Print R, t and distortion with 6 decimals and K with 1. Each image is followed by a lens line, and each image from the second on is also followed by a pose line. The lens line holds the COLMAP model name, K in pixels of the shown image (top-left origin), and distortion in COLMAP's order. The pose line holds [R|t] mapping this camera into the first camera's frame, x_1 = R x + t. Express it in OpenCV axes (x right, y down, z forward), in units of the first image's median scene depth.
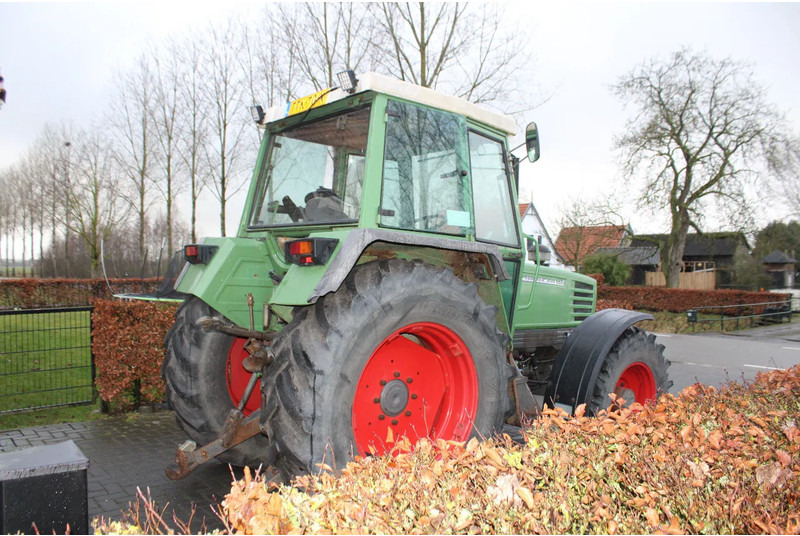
lens RADIAL K [[661.9, 0, 396.3], [0, 661.9, 282.6], [0, 0, 1]] dist [-0.211316, 0.314067]
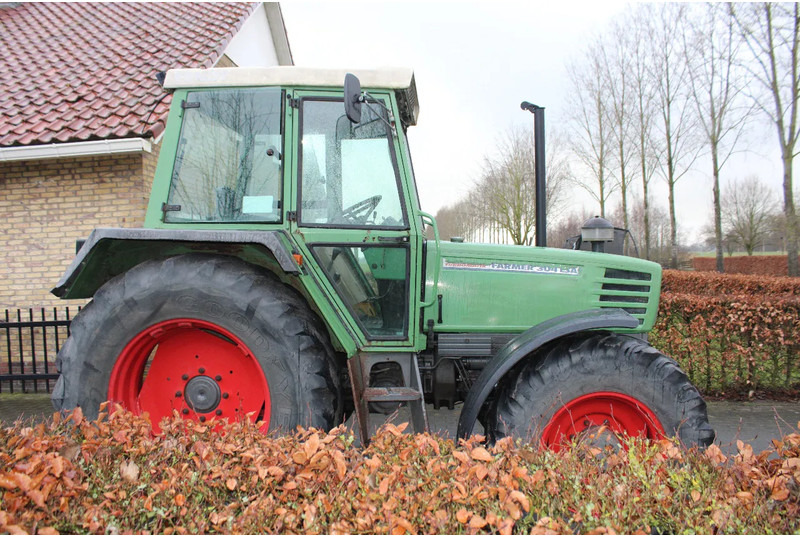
lens RADIAL K [[661.9, 0, 396.3], [0, 661.9, 282.6], [0, 0, 1]] dist [-0.211316, 0.314067]
pose [[0.731122, -0.002844, -0.682240, 0.875718], [0.016458, 0.999774, 0.013469, -0.000210], [0.682048, -0.021076, 0.731004, 0.492879]]
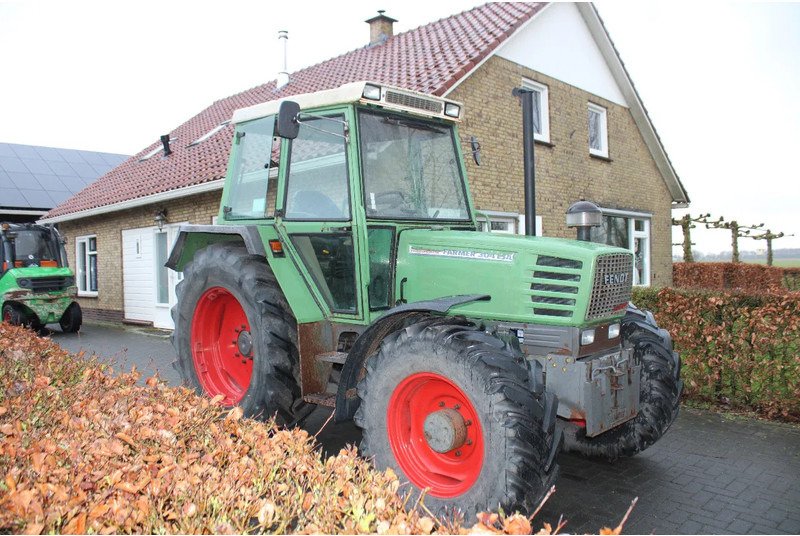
lens RADIAL K [[661.9, 0, 396.3], [0, 661.9, 282.6], [0, 0, 1]] dist [-0.211316, 0.314067]
pose [[0.110964, 0.019286, -0.993637, 1.378843], [-0.007575, 0.999799, 0.018559, 0.021342], [0.993796, 0.005468, 0.111088, 1.163234]]
